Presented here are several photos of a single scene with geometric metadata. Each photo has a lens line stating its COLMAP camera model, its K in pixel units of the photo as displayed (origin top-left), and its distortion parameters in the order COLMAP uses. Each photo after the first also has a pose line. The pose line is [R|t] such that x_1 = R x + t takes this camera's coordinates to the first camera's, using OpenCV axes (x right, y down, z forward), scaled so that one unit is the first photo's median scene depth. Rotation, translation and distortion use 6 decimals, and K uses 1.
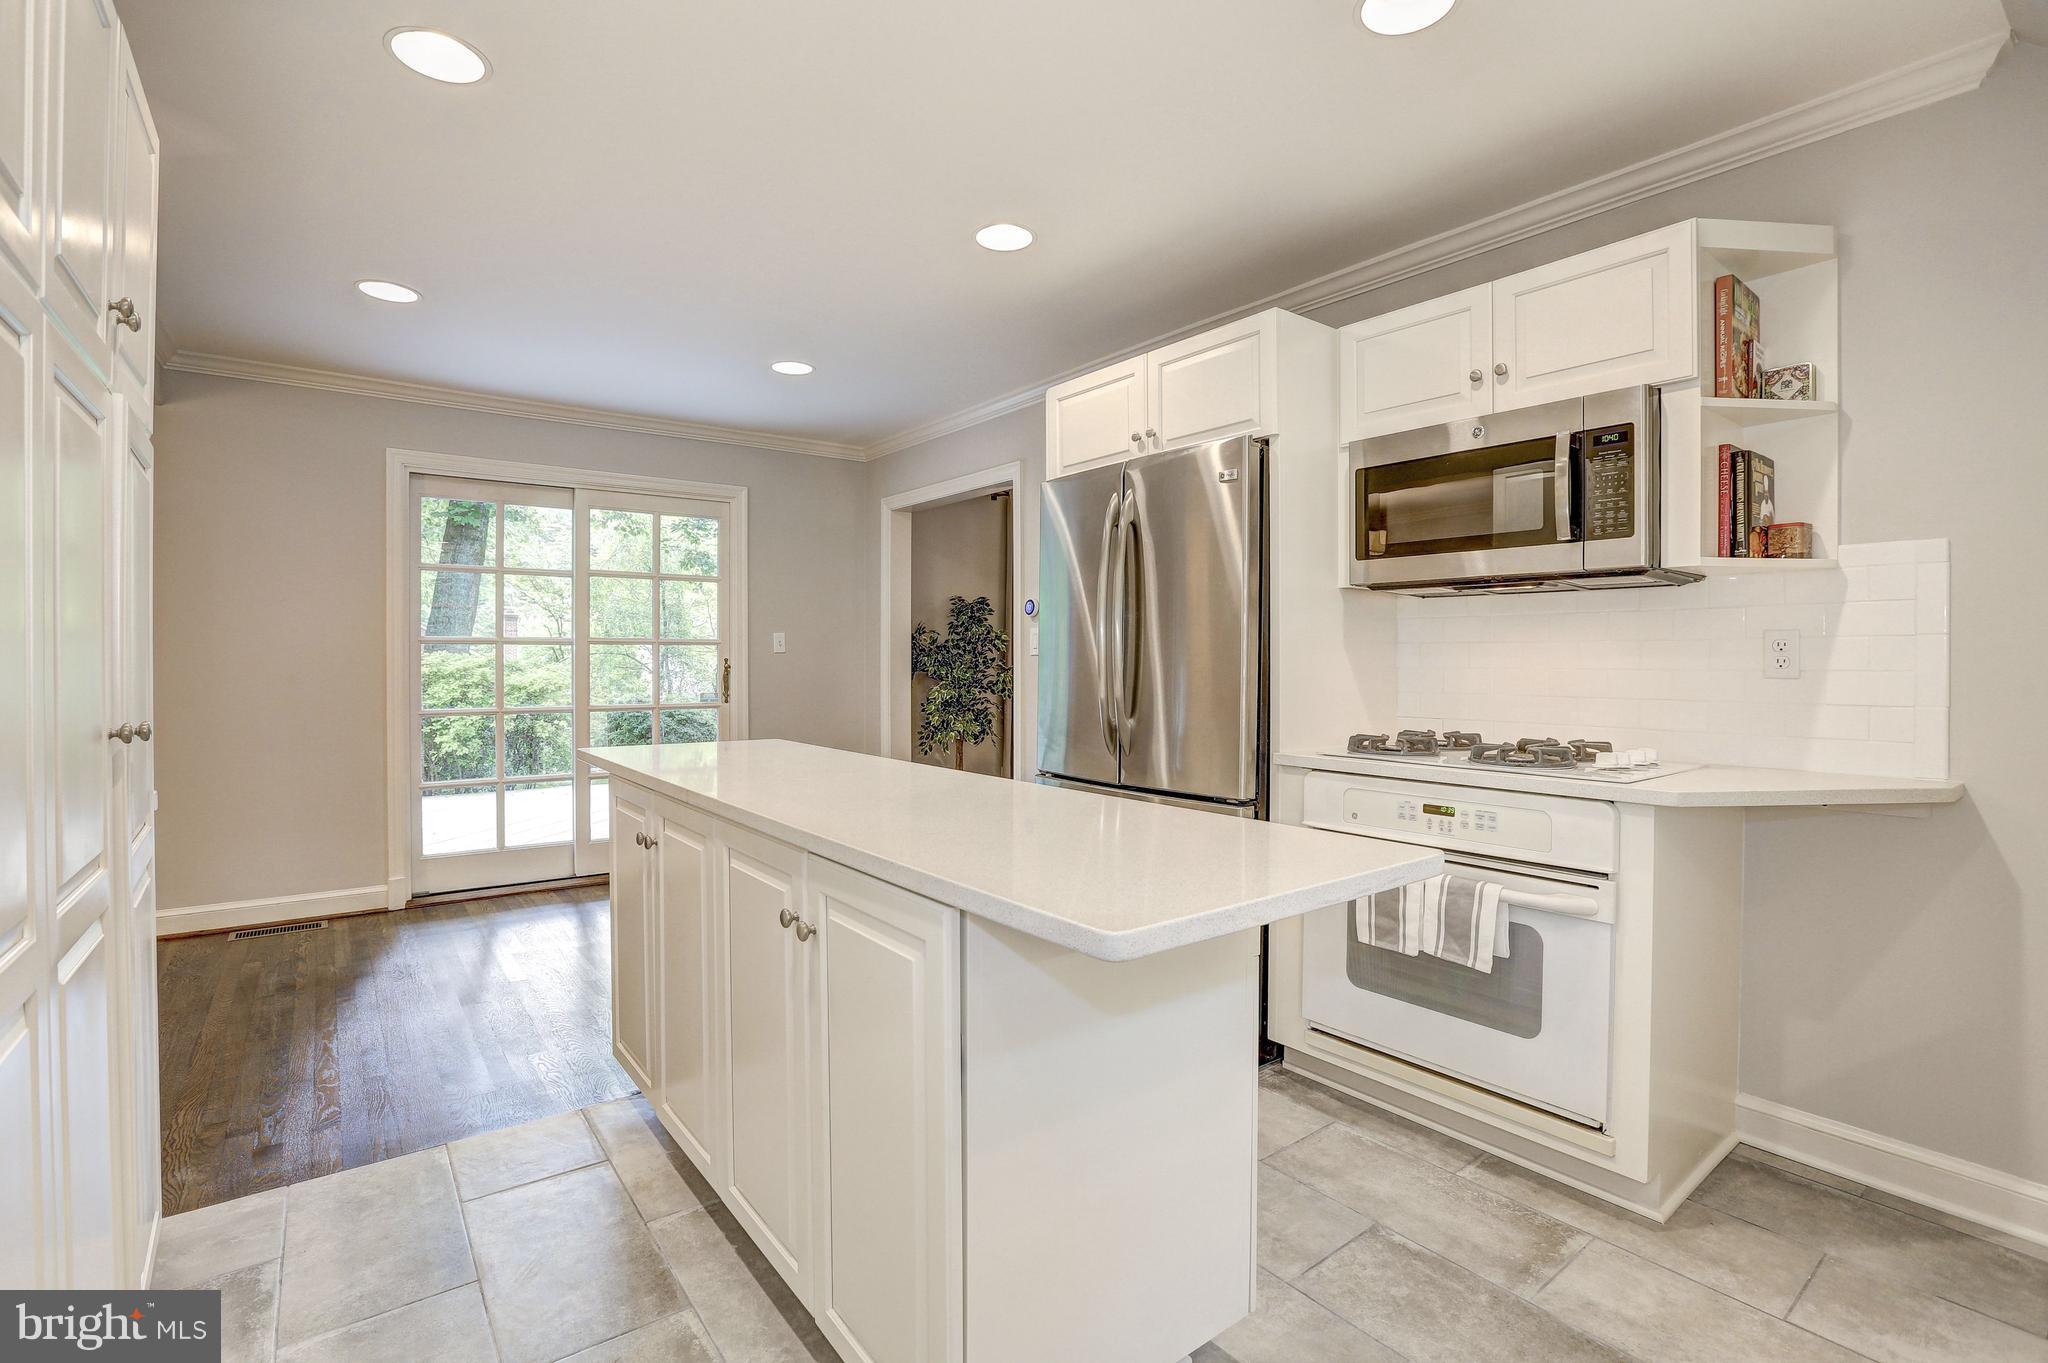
lens RADIAL K [[955.8, 0, 1020.7], [0, 955.8, 673.5], [0, 0, 1]] dist [-0.031811, 0.002289]
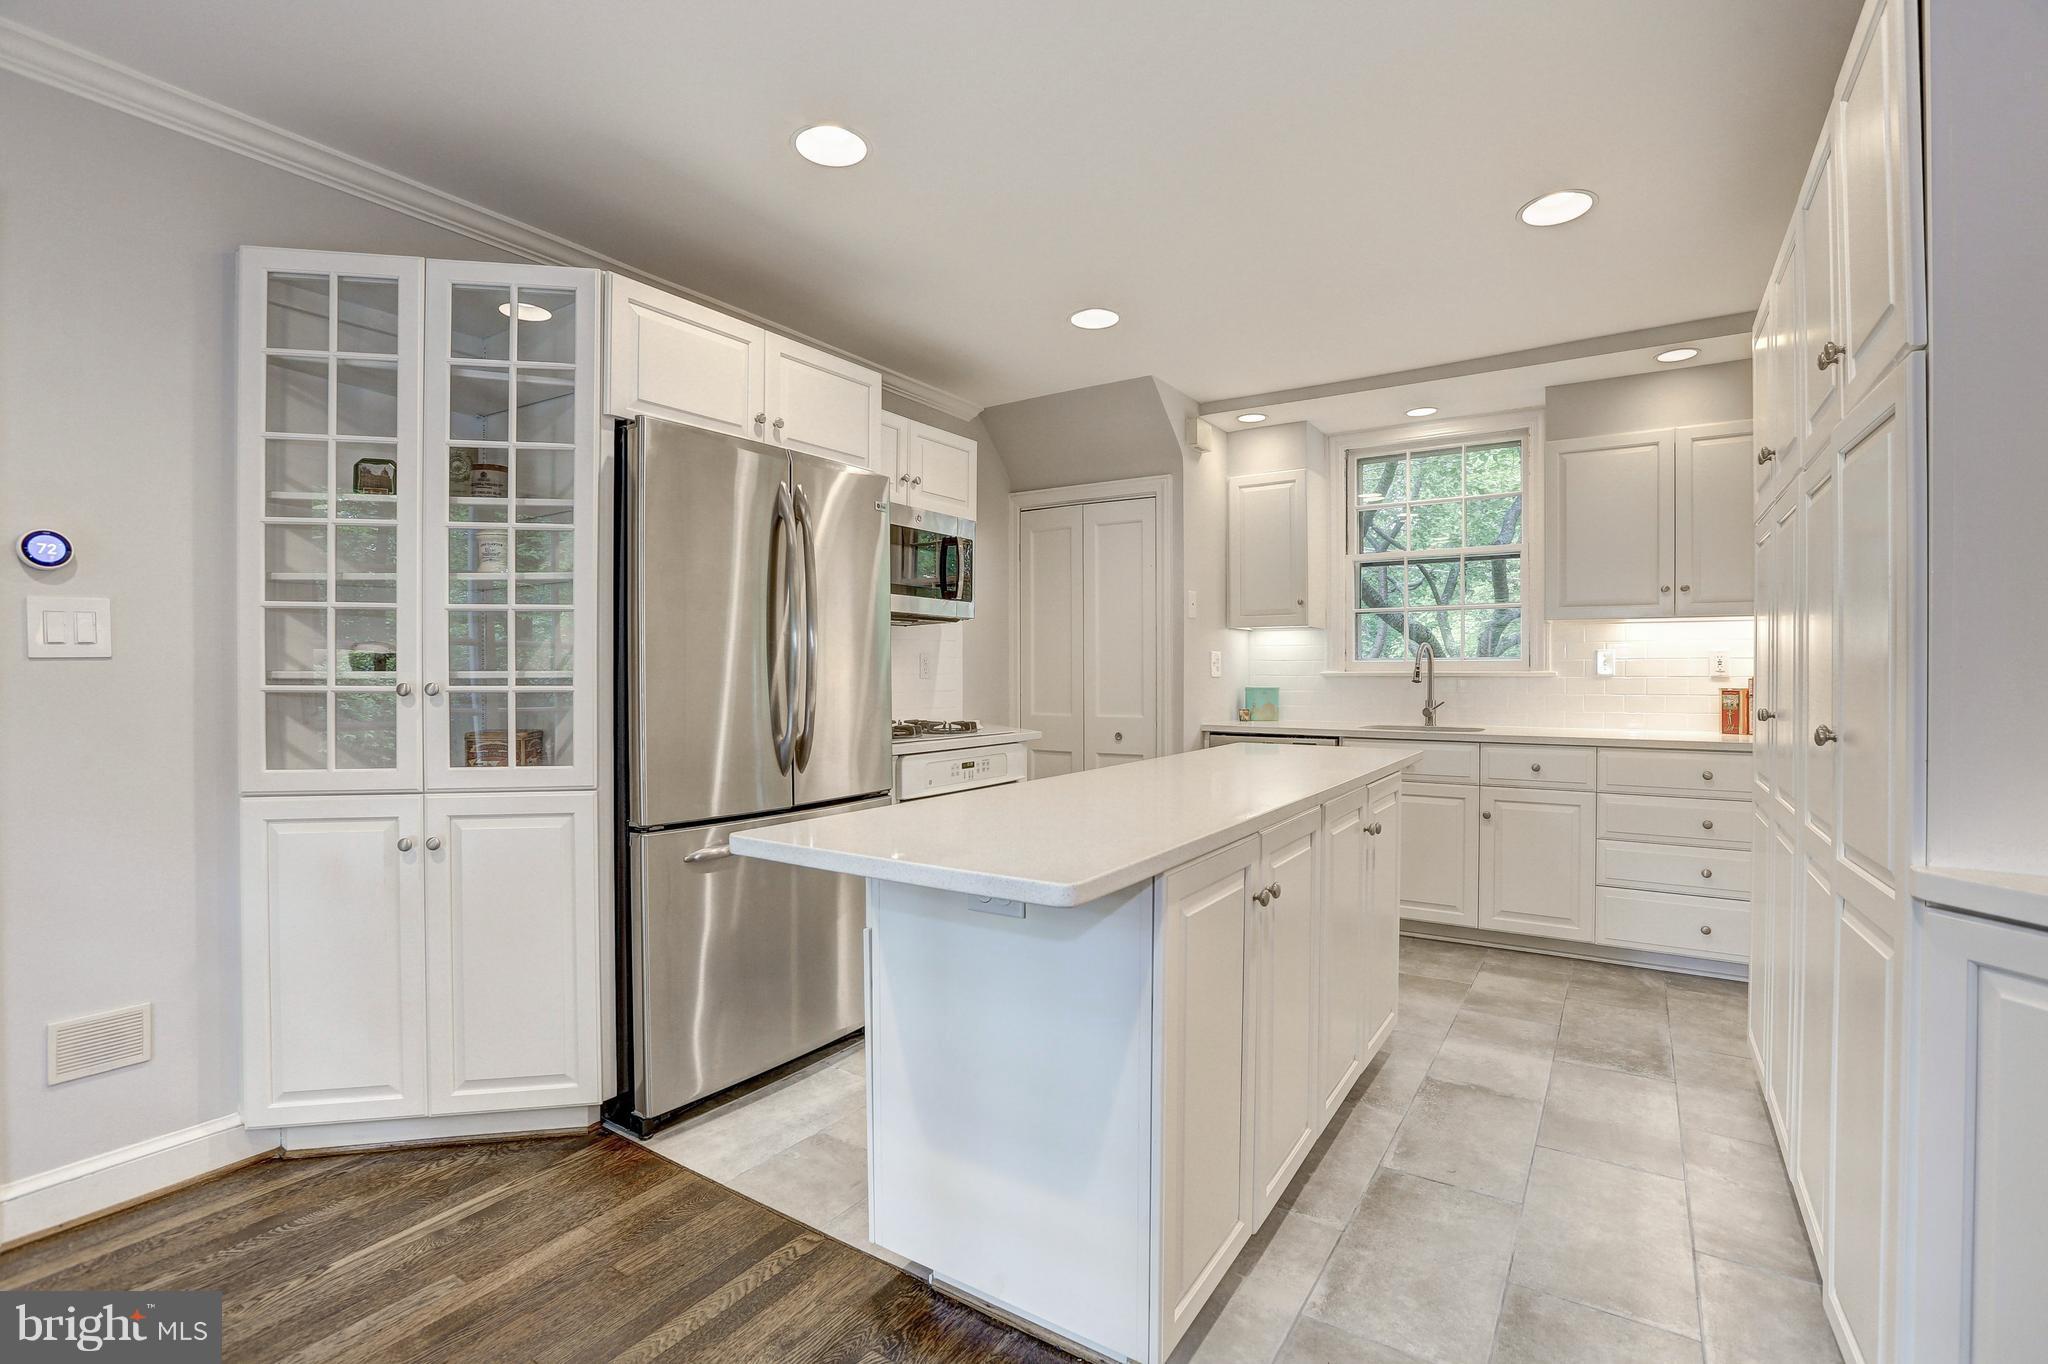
lens RADIAL K [[955.8, 0, 1013.8], [0, 955.8, 672.1], [0, 0, 1]] dist [-0.031811, 0.002289]
pose [[-0.349798, -0.003512, 0.936819, -1.116381], [0.009480, 0.999929, 0.007288, -0.022129], [-0.936777, 0.011430, -0.349740, 1.537642]]
